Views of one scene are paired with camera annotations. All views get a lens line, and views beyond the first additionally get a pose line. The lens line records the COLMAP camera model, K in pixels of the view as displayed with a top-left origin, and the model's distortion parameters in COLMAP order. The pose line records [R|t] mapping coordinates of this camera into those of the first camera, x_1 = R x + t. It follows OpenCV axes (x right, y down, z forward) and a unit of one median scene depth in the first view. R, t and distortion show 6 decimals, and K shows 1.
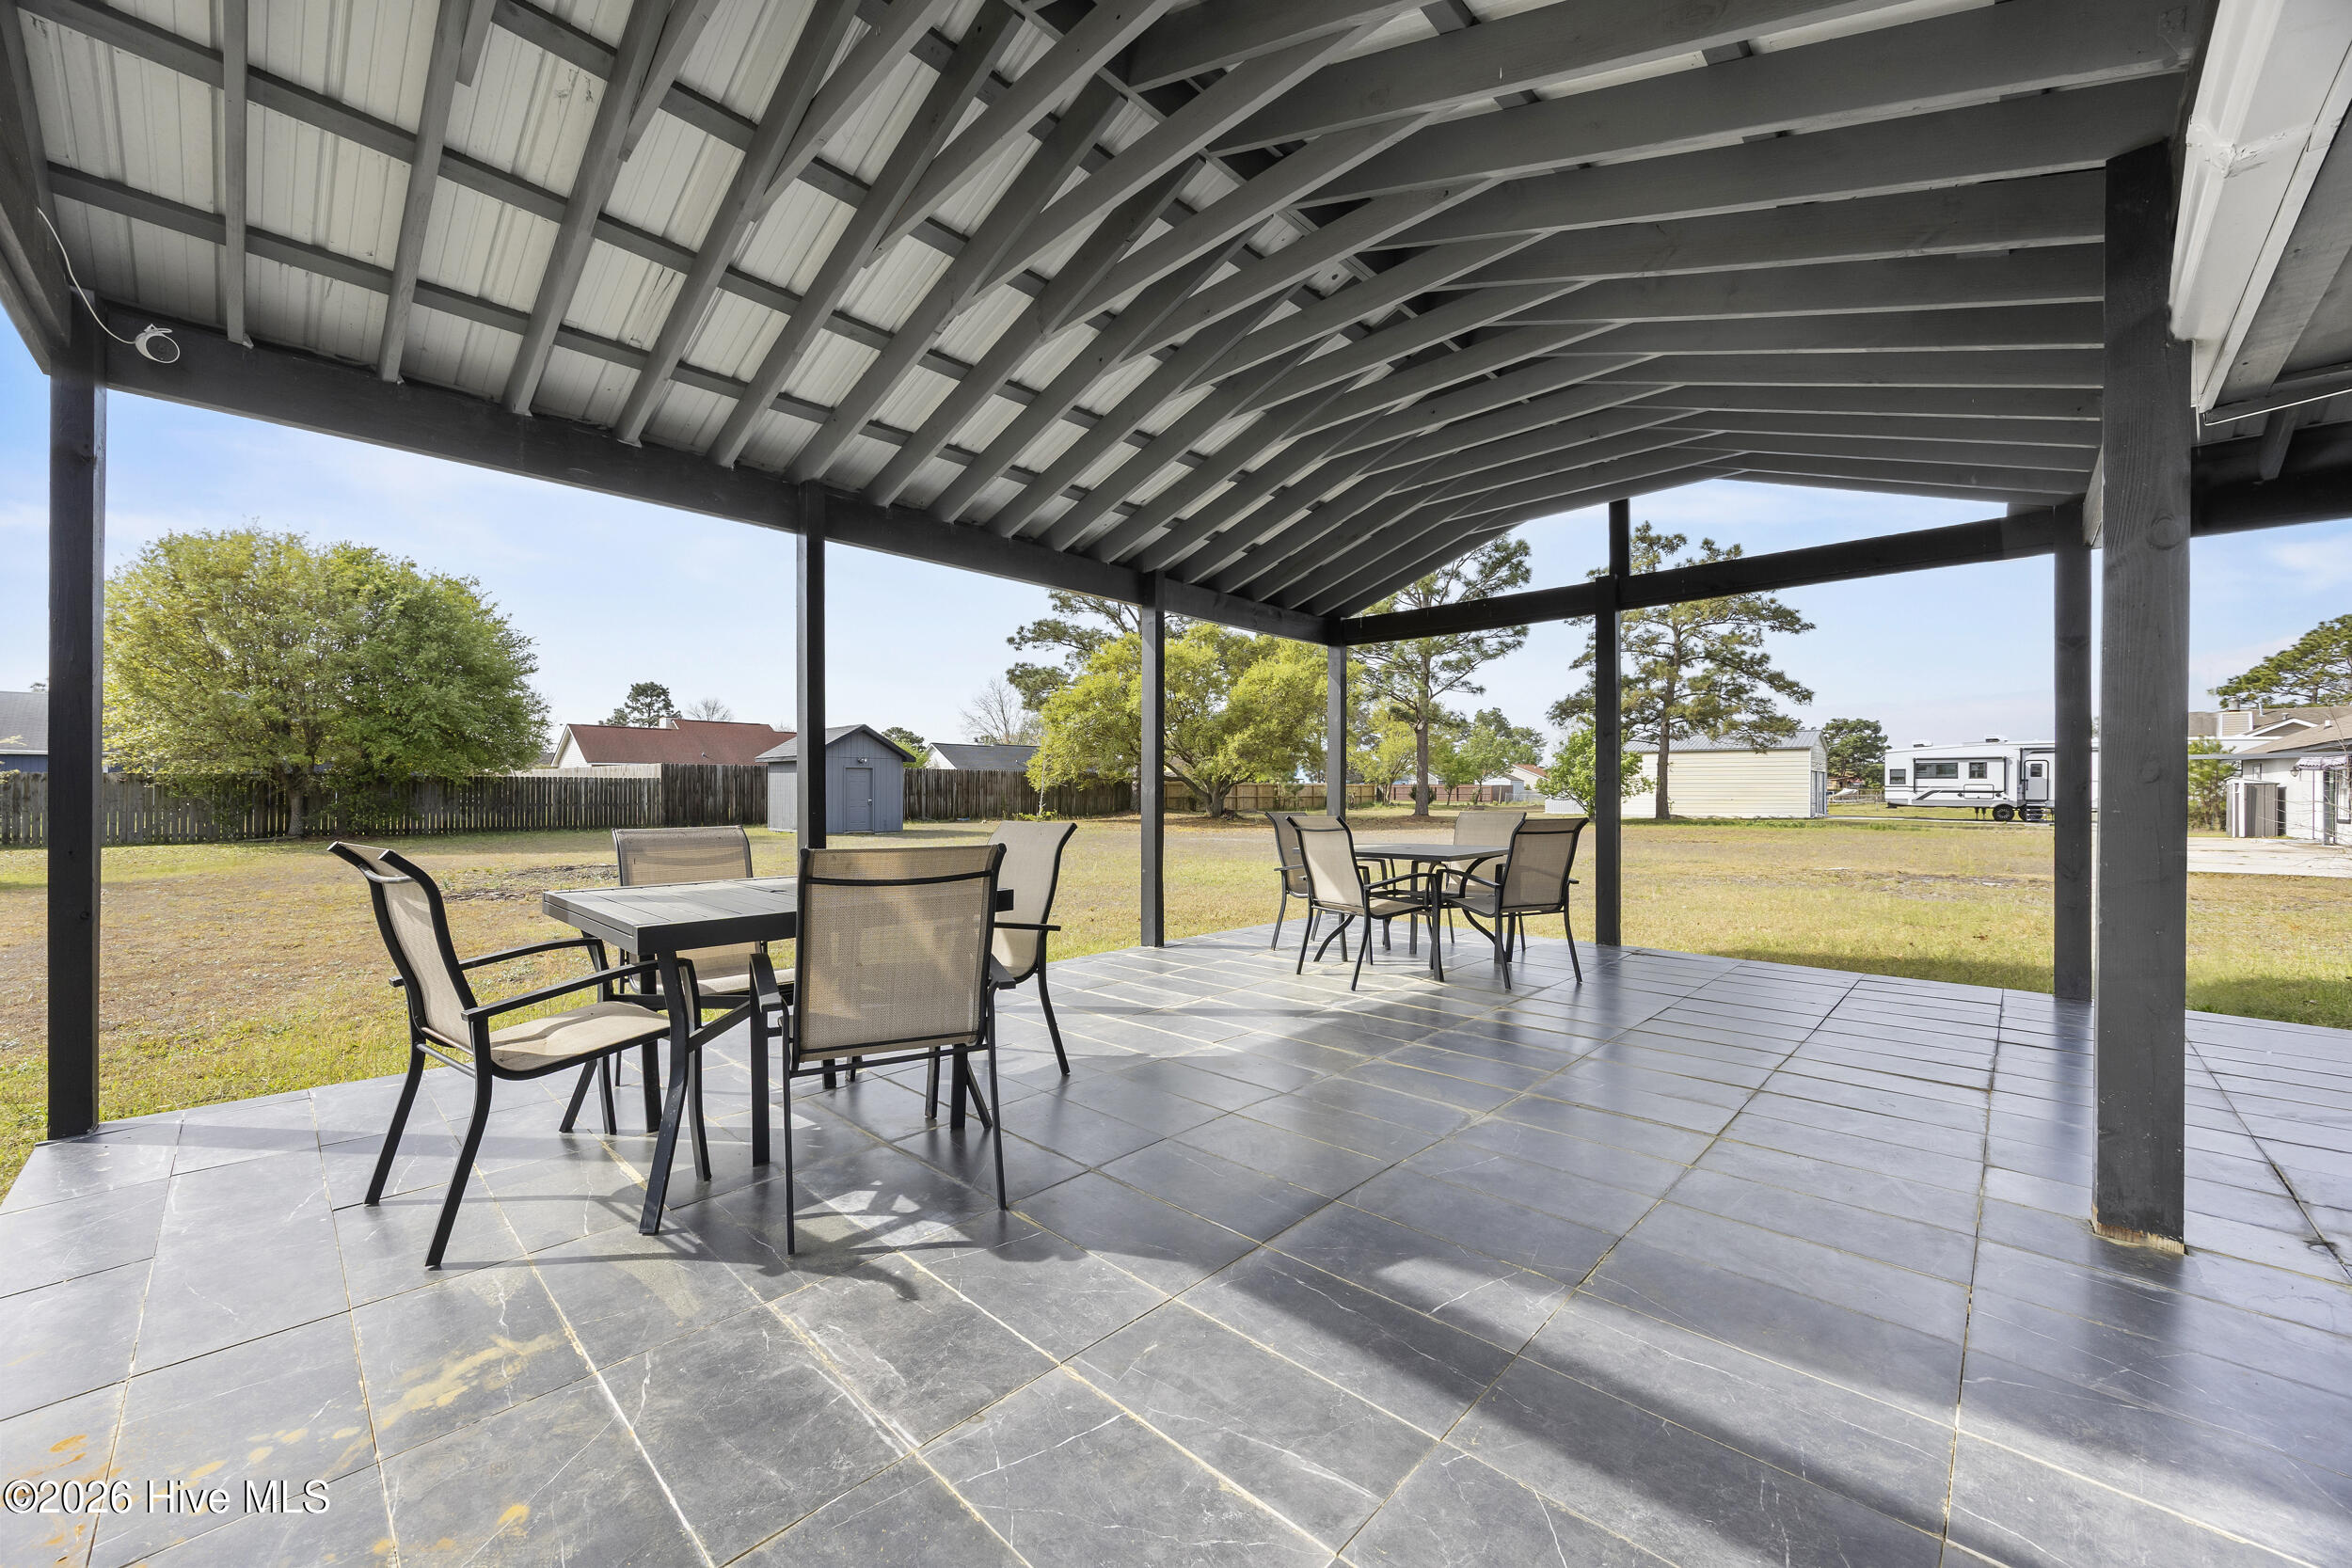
lens RADIAL K [[881.9, 0, 1161.6], [0, 881.9, 788.0], [0, 0, 1]] dist [-0.001609, 0.000158]
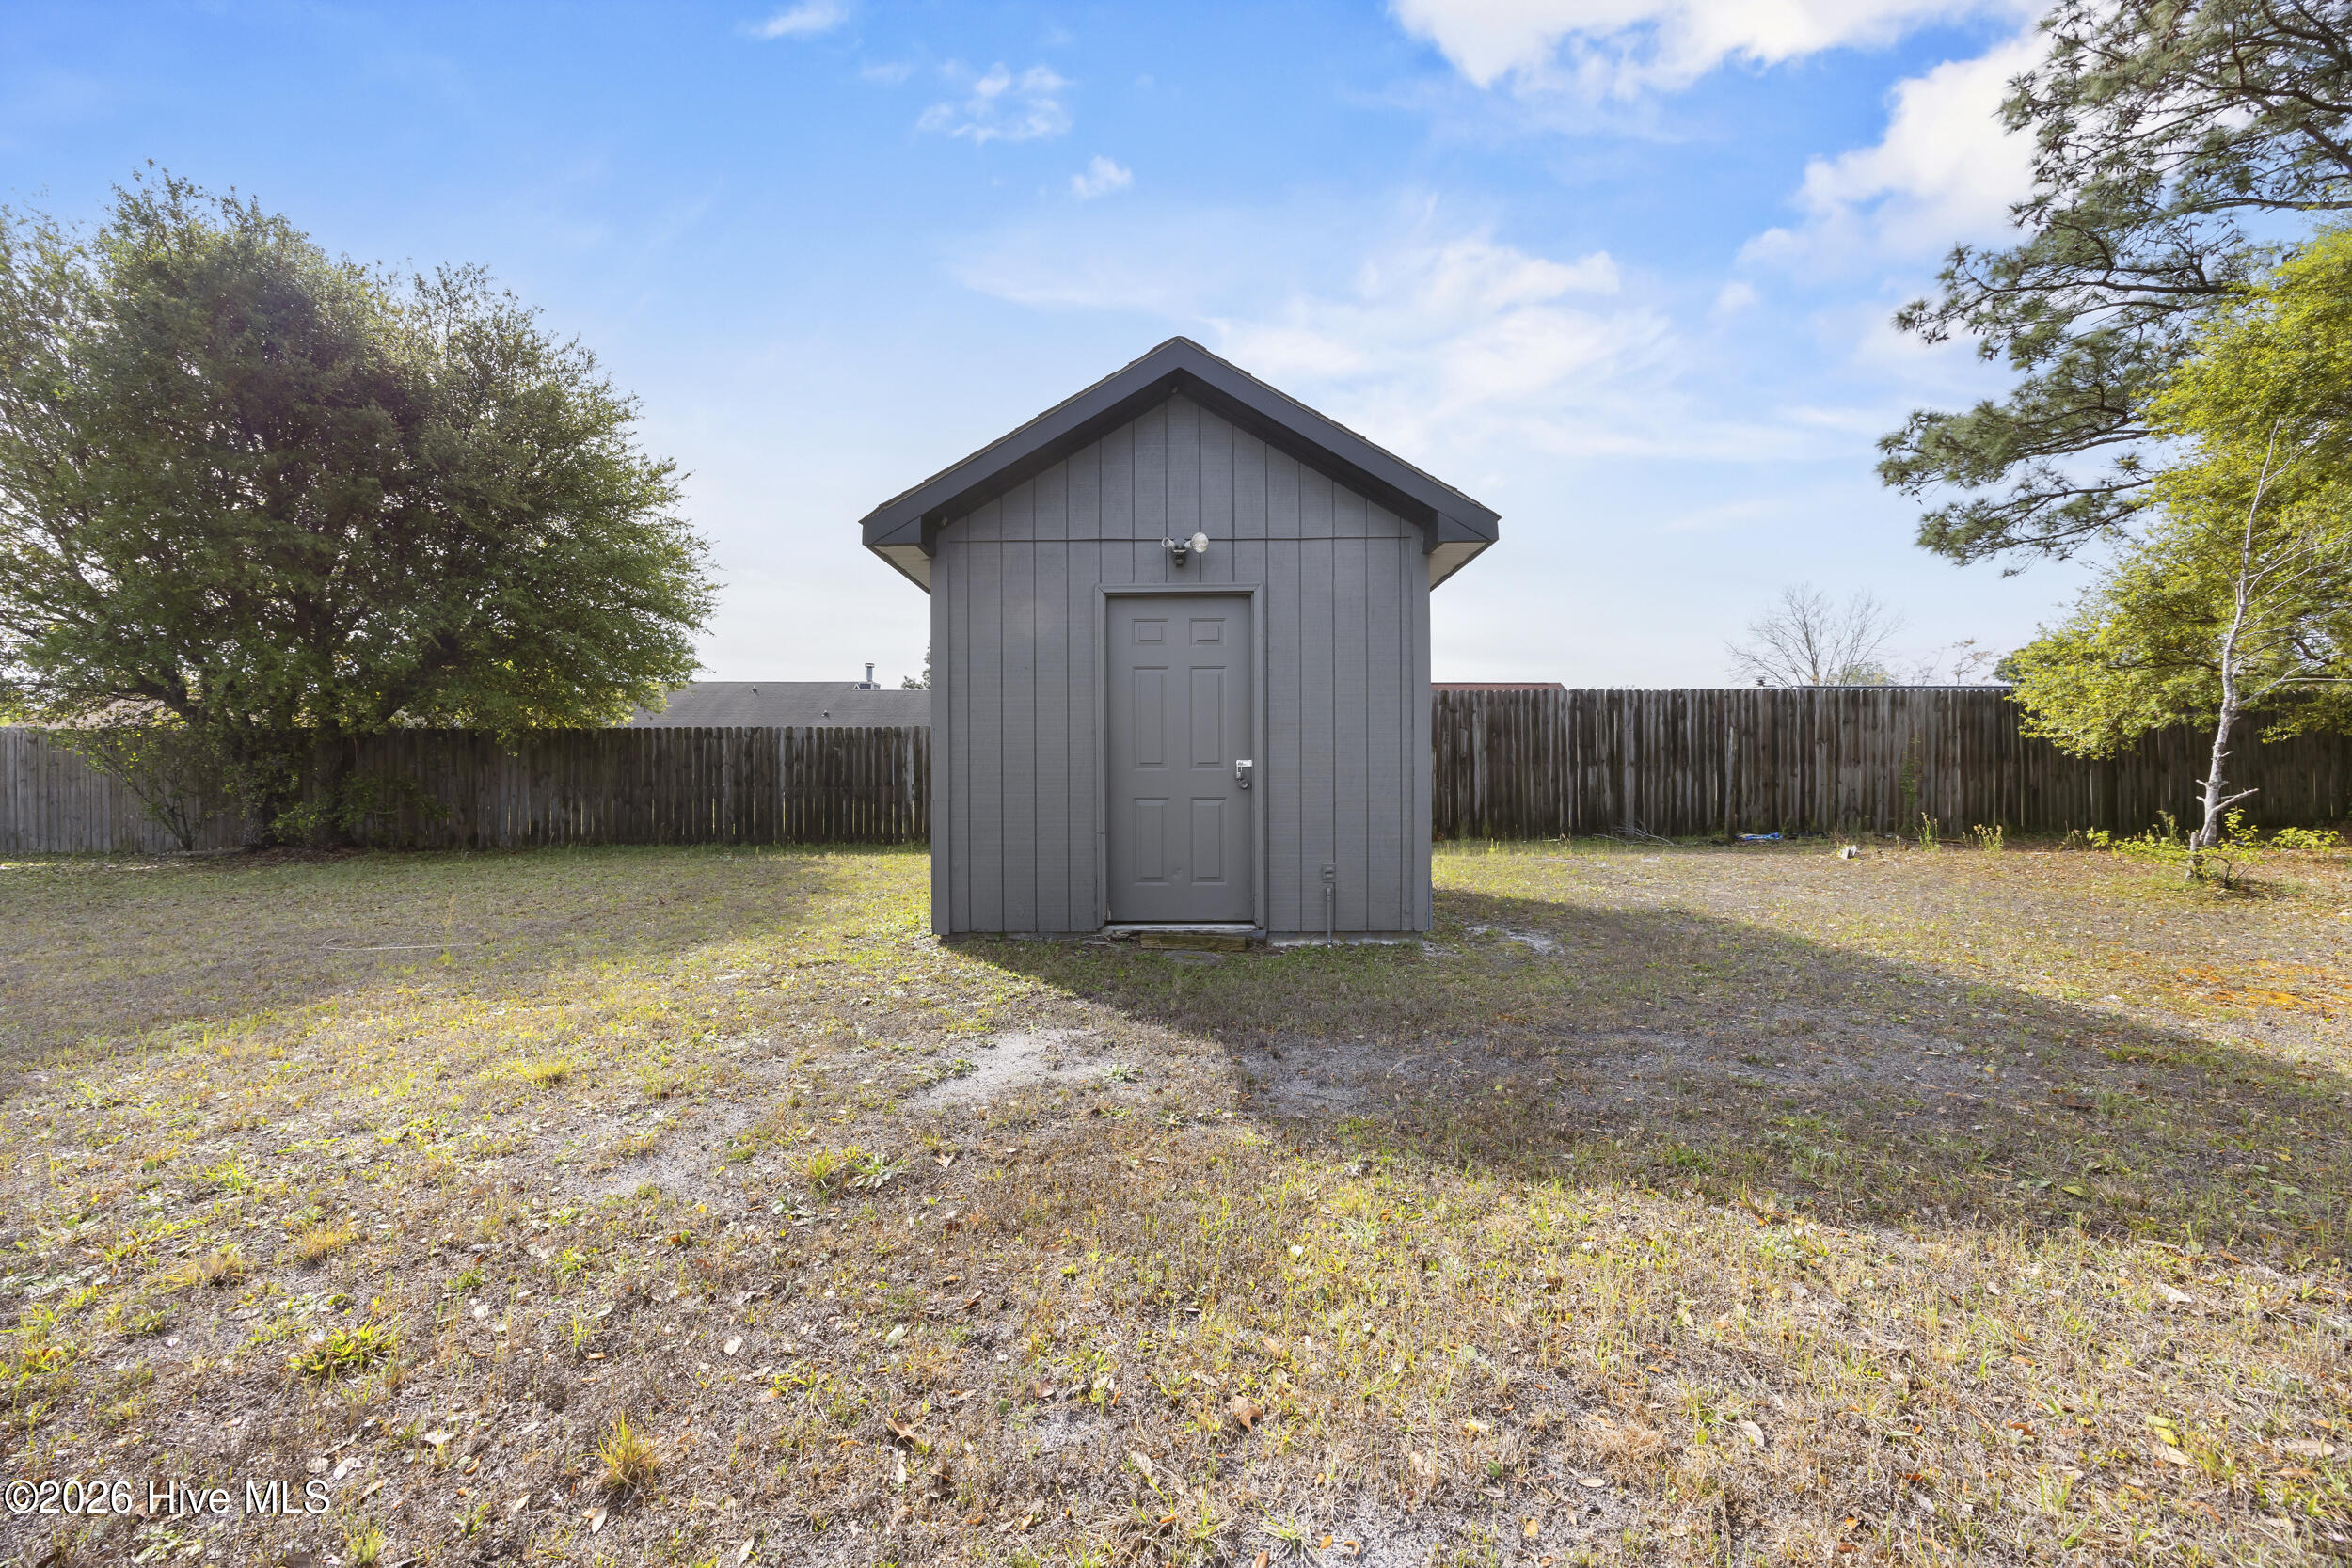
lens RADIAL K [[889.4, 0, 1166.1], [0, 889.4, 780.7], [0, 0, 1]] dist [-0.001550, -0.000321]
pose [[0.704263, -0.005654, -0.709917, -0.148826], [0.008746, 0.999962, 0.000712, 0.012622], [0.709885, -0.006710, 0.704285, 0.623539]]
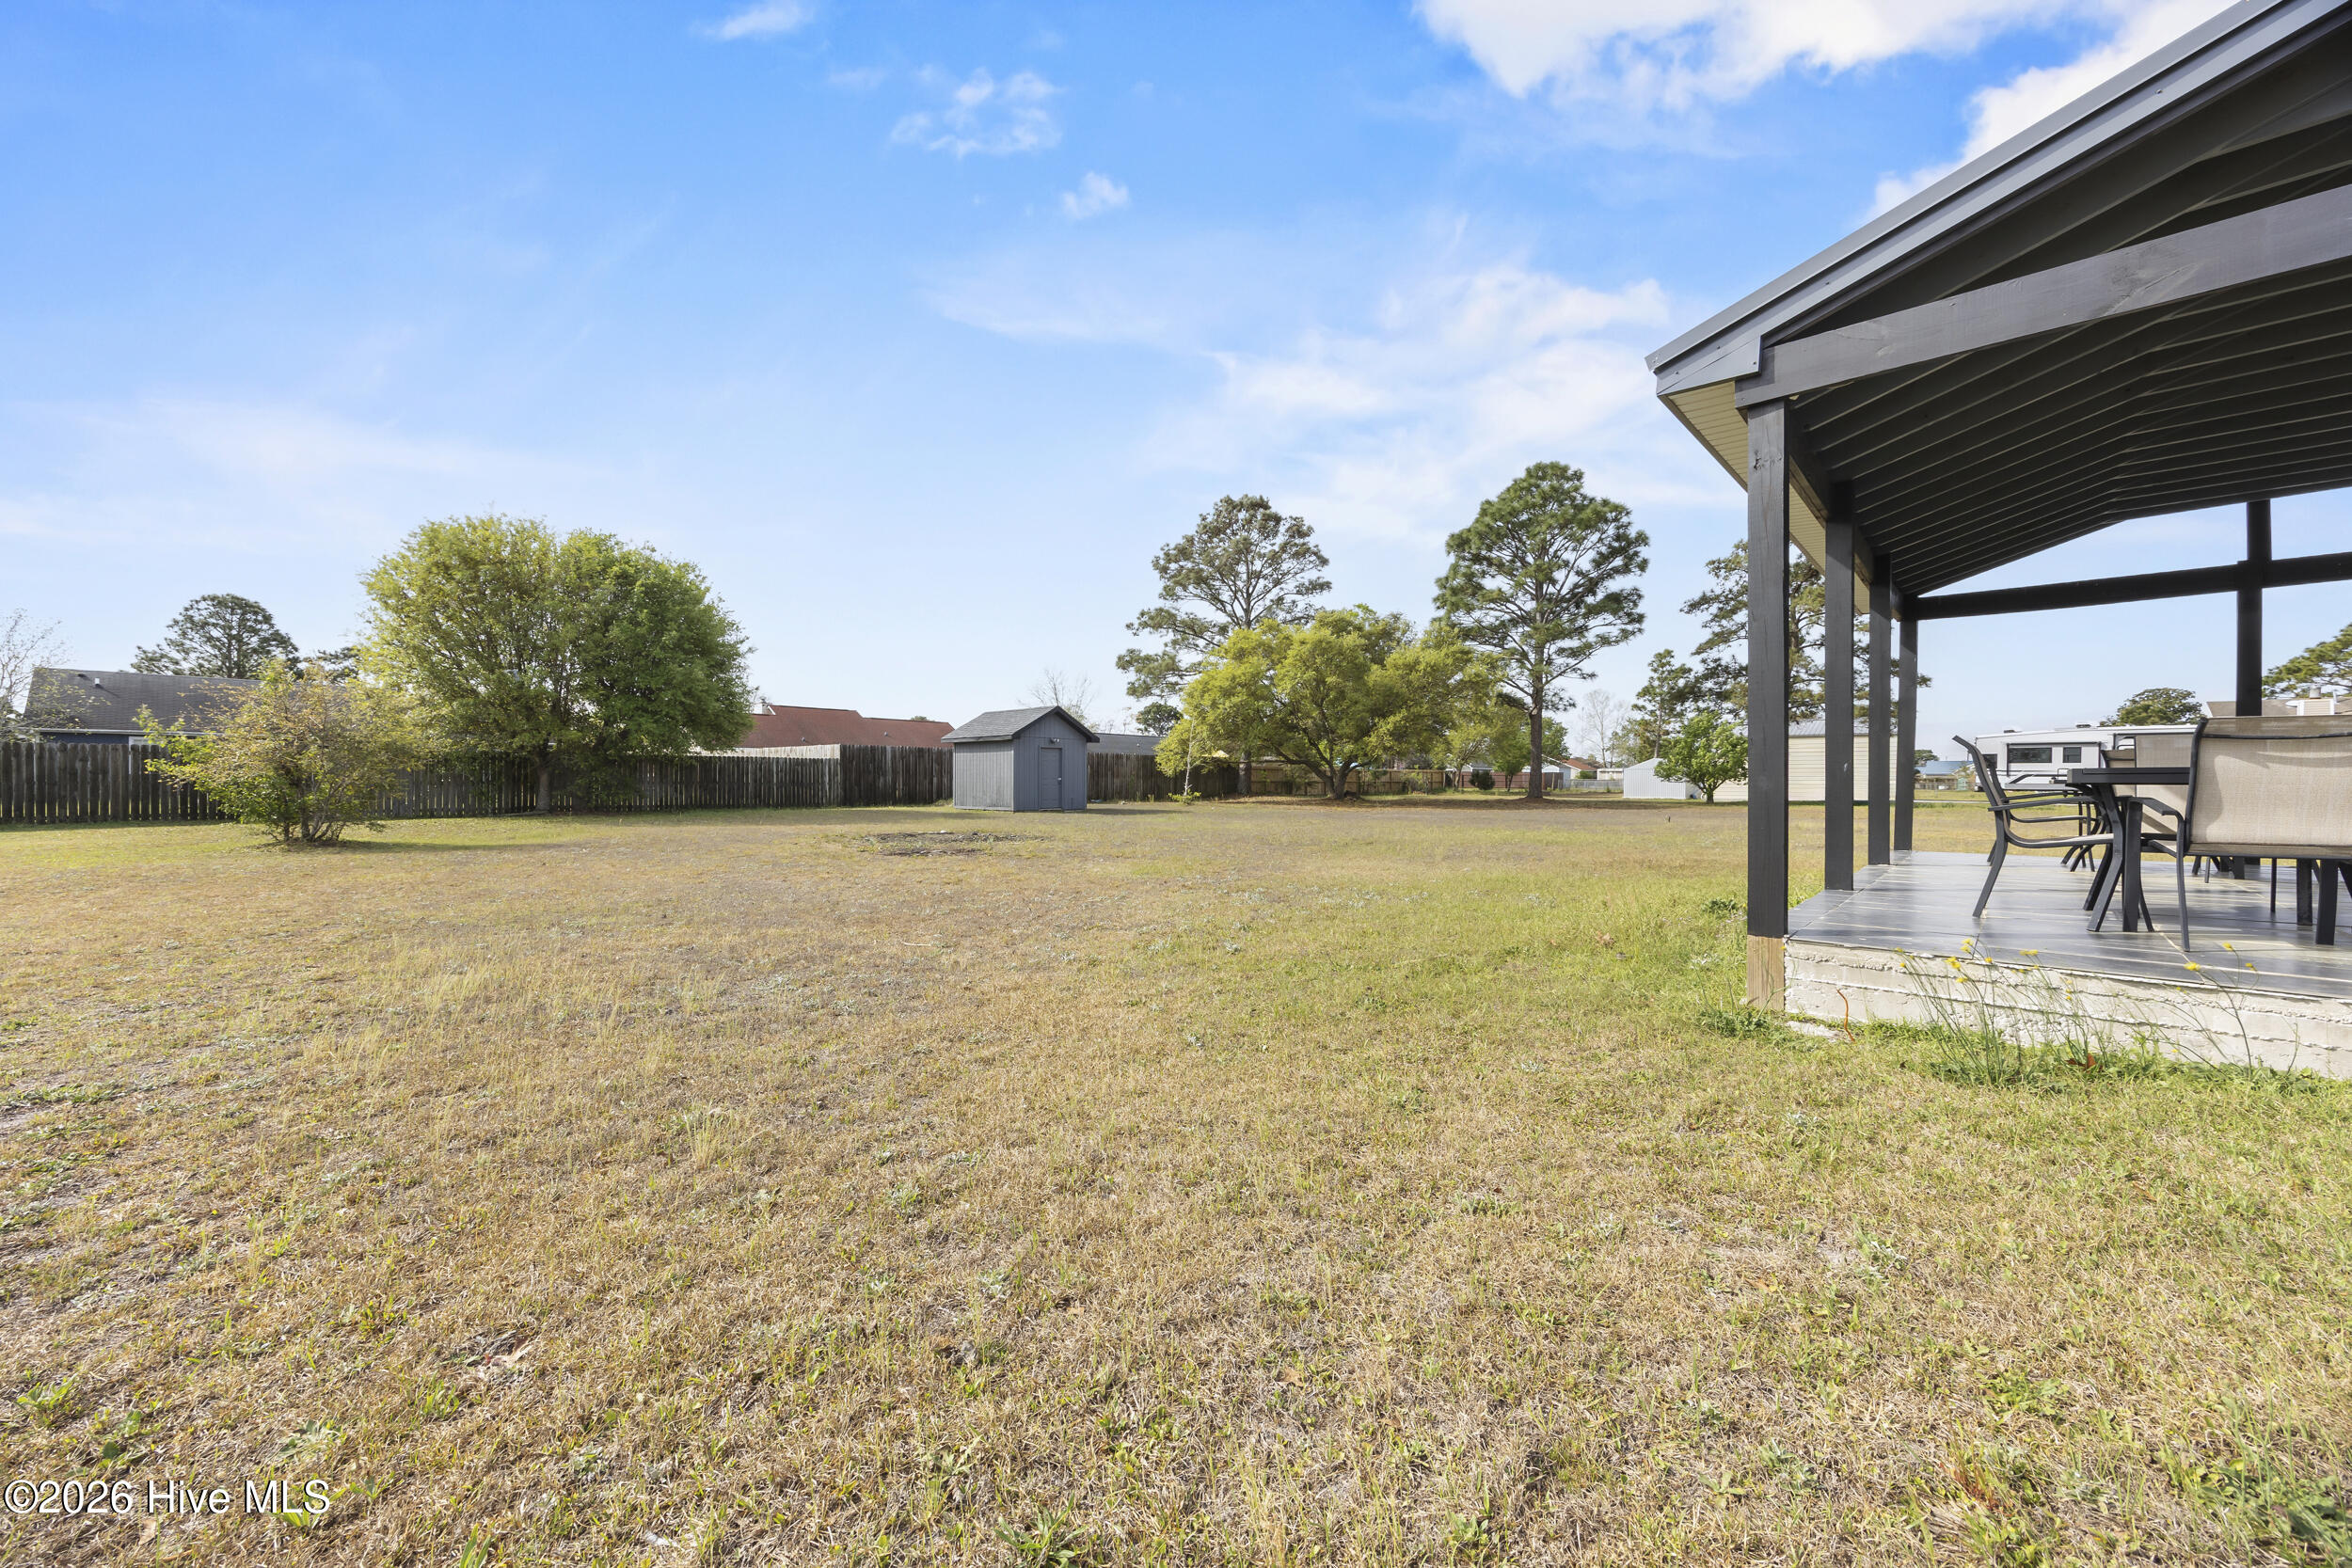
lens RADIAL K [[889.4, 0, 1166.1], [0, 889.4, 780.7], [0, 0, 1]] dist [-0.001550, -0.000321]
pose [[0.999864, 0.001164, 0.016463, -0.166139], [-0.001204, 0.999996, 0.002441, 0.009513], [-0.016460, -0.002460, 0.999862, -0.031954]]
